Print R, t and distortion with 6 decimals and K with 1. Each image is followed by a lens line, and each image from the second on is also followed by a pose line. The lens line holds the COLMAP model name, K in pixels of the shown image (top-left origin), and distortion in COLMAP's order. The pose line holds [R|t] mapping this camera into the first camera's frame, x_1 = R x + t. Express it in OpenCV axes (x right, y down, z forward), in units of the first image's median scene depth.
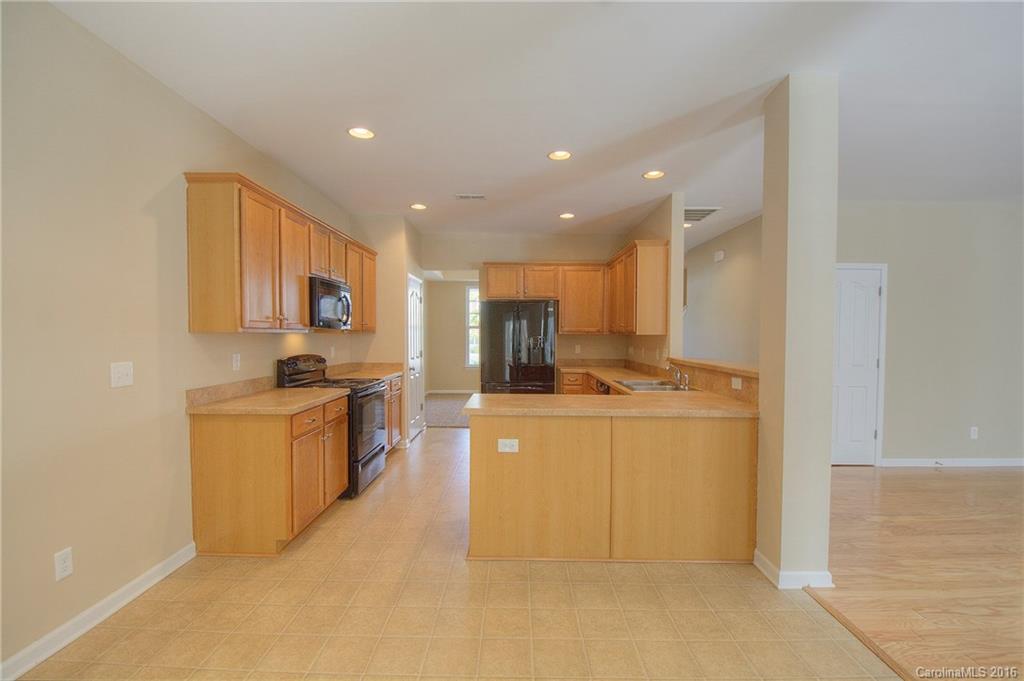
lens RADIAL K [[450.3, 0, 514.9], [0, 450.3, 345.7], [0, 0, 1]] dist [-0.000169, -0.000270]
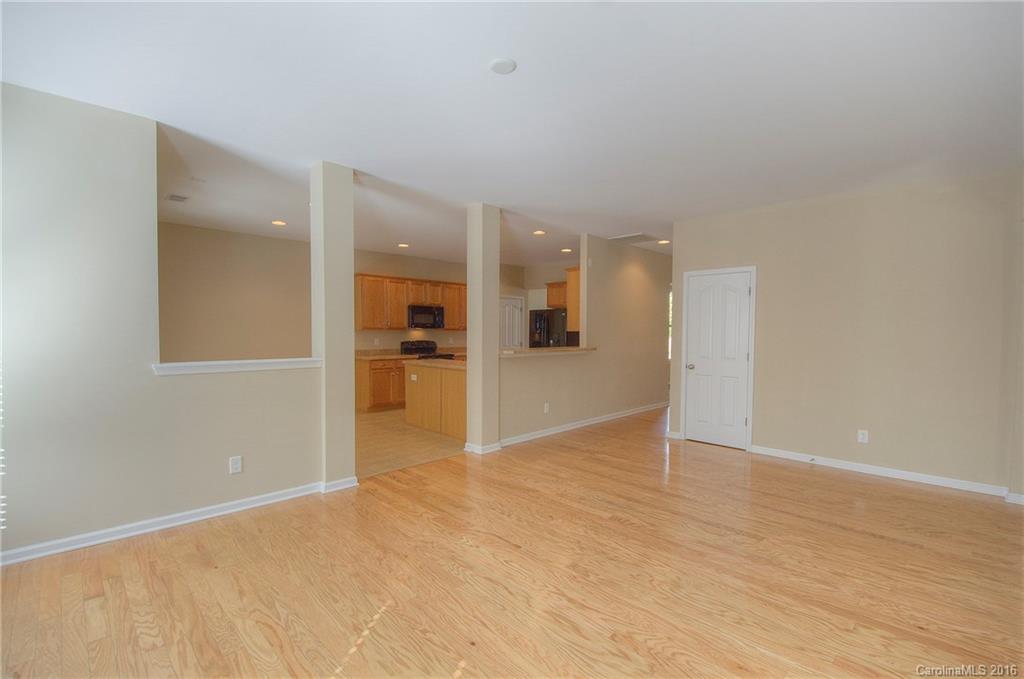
lens RADIAL K [[450.3, 0, 514.9], [0, 450.3, 344.7], [0, 0, 1]] dist [-0.000169, -0.000270]
pose [[0.712604, 0.022664, -0.701201, 1.163146], [-0.018916, 0.999735, 0.013090, 0.004428], [0.701312, 0.003936, 0.712844, -0.180176]]
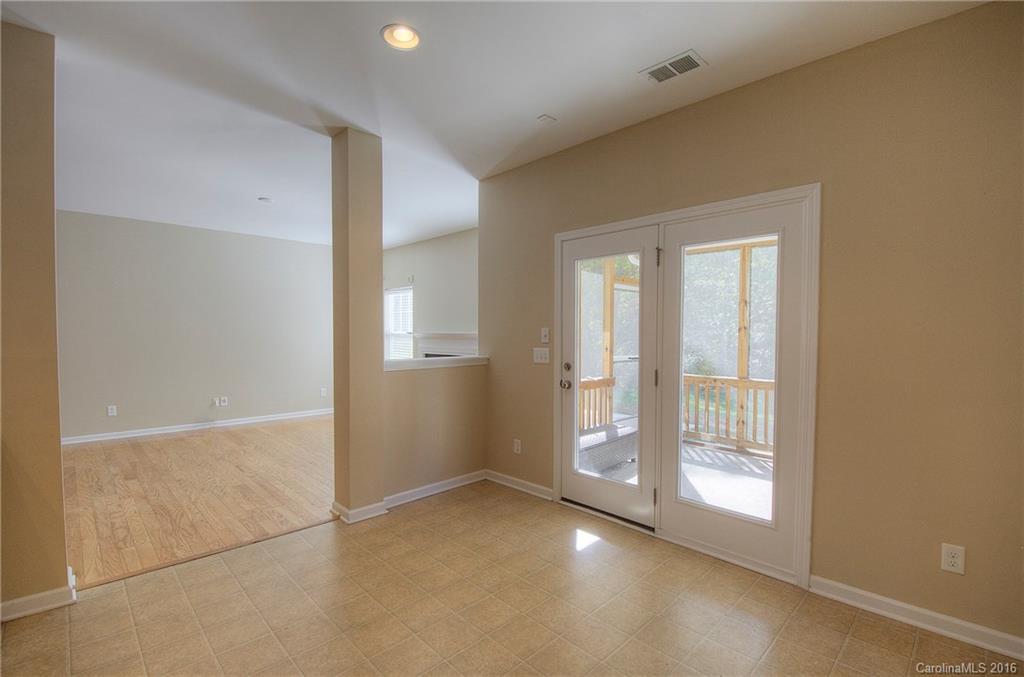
lens RADIAL K [[450.3, 0, 514.9], [0, 450.3, 343.7], [0, 0, 1]] dist [-0.000169, -0.000270]
pose [[-0.702092, -0.021535, 0.711760, -0.373039], [0.015278, 0.998857, 0.045292, -0.012622], [-0.711922, 0.042673, -0.700961, 0.511265]]
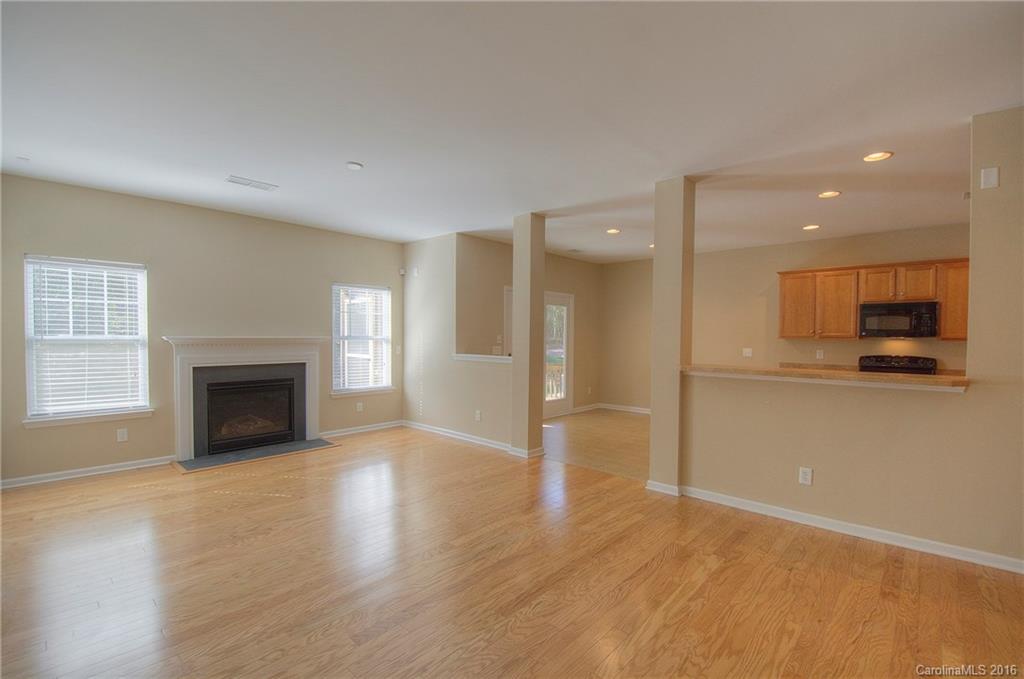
lens RADIAL K [[450.3, 0, 514.9], [0, 450.3, 344.7], [0, 0, 1]] dist [-0.000169, -0.000270]
pose [[-0.673454, 0.007296, -0.739193, 1.187270], [-0.026530, 0.999069, 0.034032, -0.024325], [0.738753, 0.042530, -0.672634, 0.919933]]
